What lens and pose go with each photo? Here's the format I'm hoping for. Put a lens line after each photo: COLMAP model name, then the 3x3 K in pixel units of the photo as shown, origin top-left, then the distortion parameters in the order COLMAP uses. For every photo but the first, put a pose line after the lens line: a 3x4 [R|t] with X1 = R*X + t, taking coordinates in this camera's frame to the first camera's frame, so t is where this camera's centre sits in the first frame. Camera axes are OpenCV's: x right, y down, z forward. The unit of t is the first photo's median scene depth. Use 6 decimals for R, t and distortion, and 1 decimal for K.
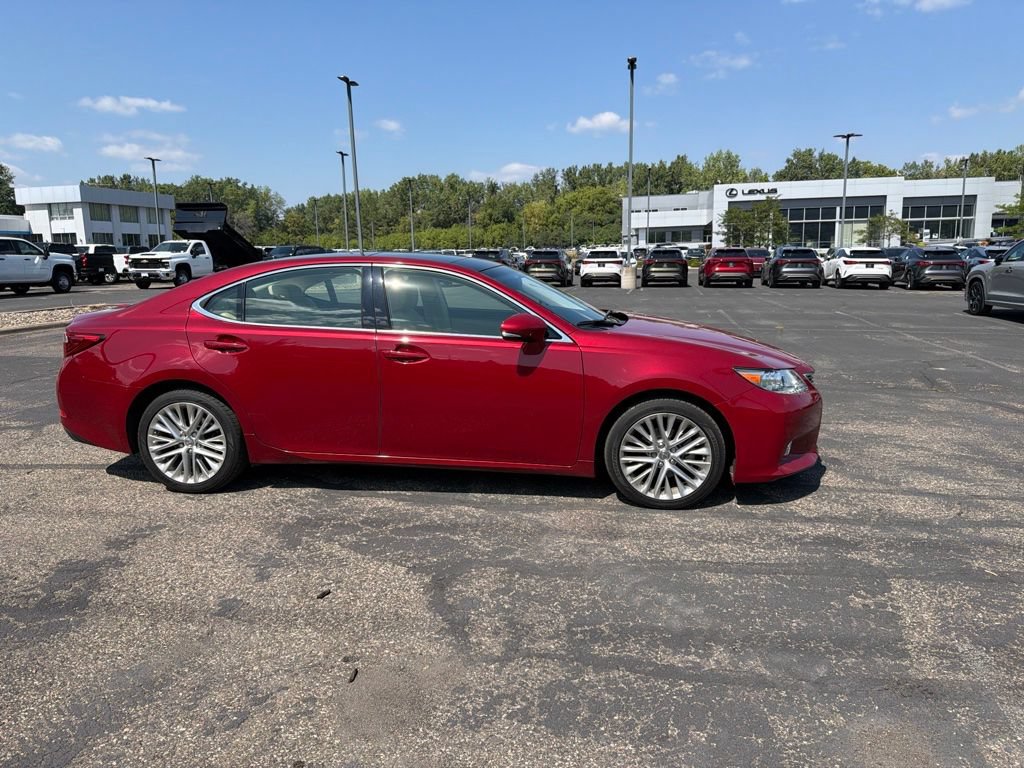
lens RADIAL K [[714.6, 0, 510.0], [0, 714.6, 382.5], [0, 0, 1]] dist [0.085674, -0.126034]
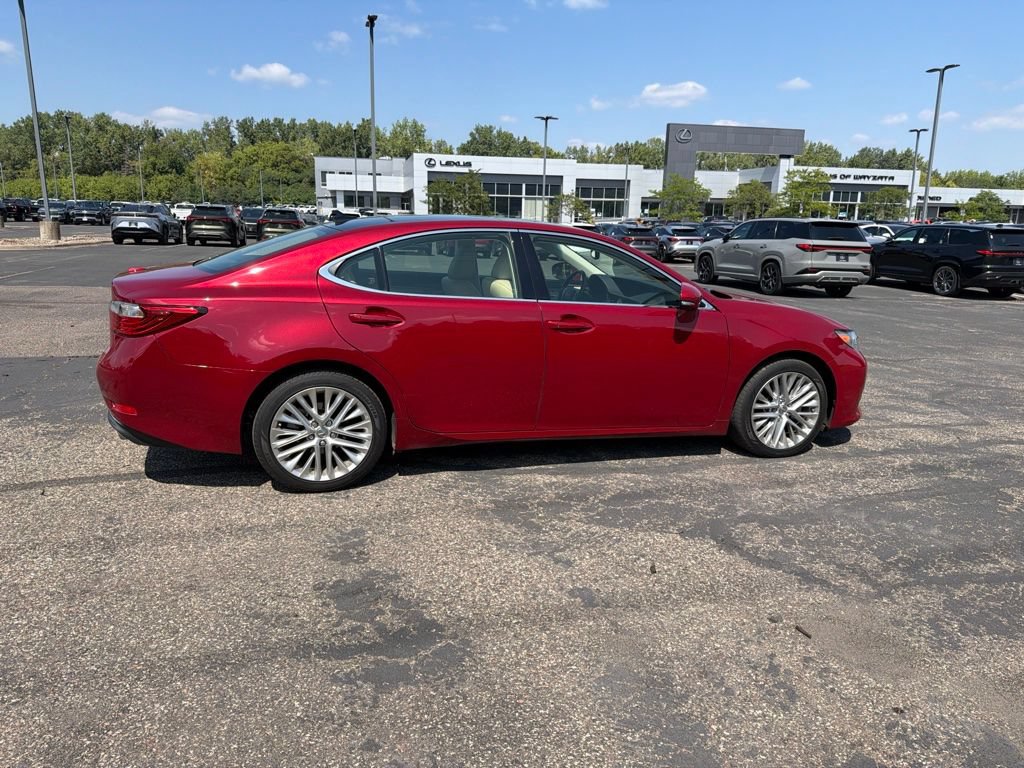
lens RADIAL K [[718.6, 0, 512.0], [0, 718.6, 384.0], [0, 0, 1]] dist [0.036487, -0.050523]
pose [[0.907261, -0.053536, 0.417147, -0.590407], [0.032979, 0.997867, 0.056339, -0.015410], [-0.419273, -0.037357, 0.907091, 0.139314]]
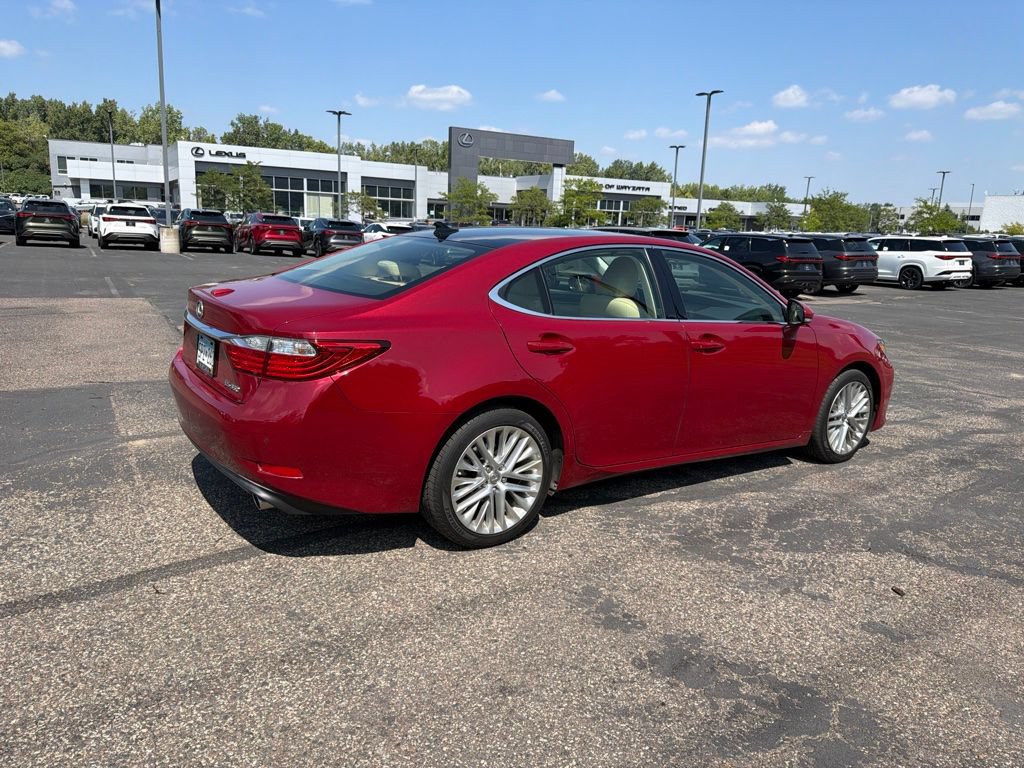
lens RADIAL K [[718.6, 0, 512.0], [0, 718.6, 384.0], [0, 0, 1]] dist [0.036487, -0.050523]
pose [[0.736483, -0.091712, 0.670210, -0.916777], [0.059309, 0.995706, 0.071079, -0.066310], [-0.673851, -0.012600, 0.738760, 0.444936]]
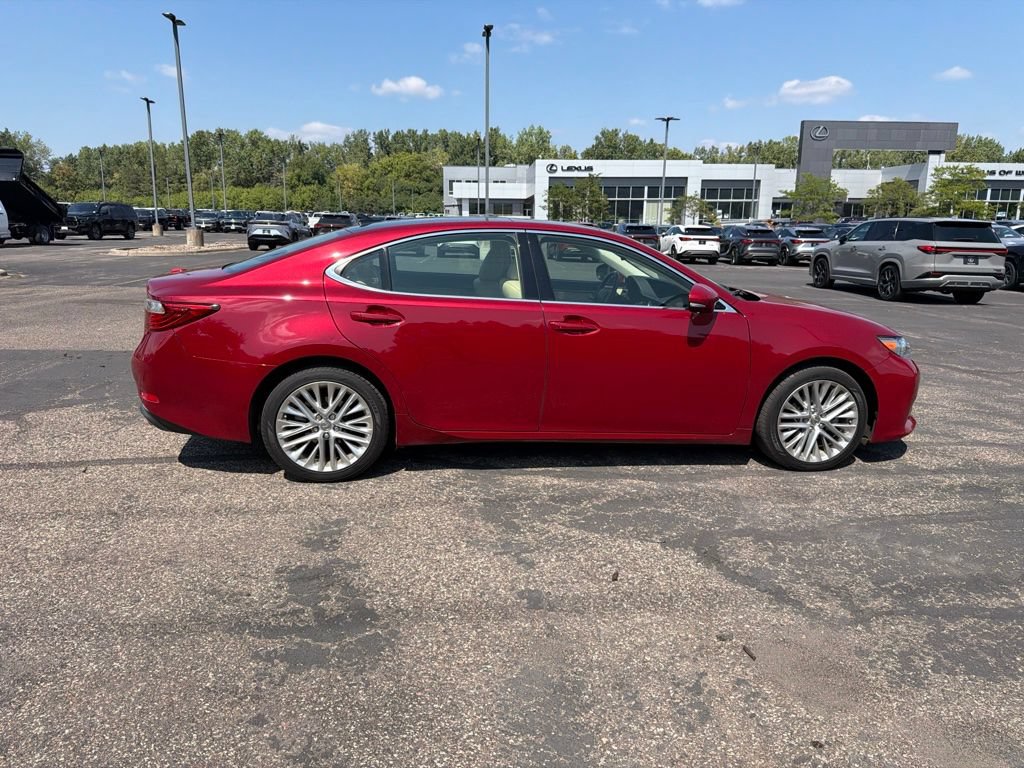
lens RADIAL K [[718.6, 0, 512.0], [0, 718.6, 384.0], [0, 0, 1]] dist [0.036487, -0.050523]
pose [[0.965474, -0.026044, 0.259193, -0.449385], [0.014642, 0.998842, 0.045822, -0.006302], [-0.260086, -0.040445, 0.964738, 0.086443]]
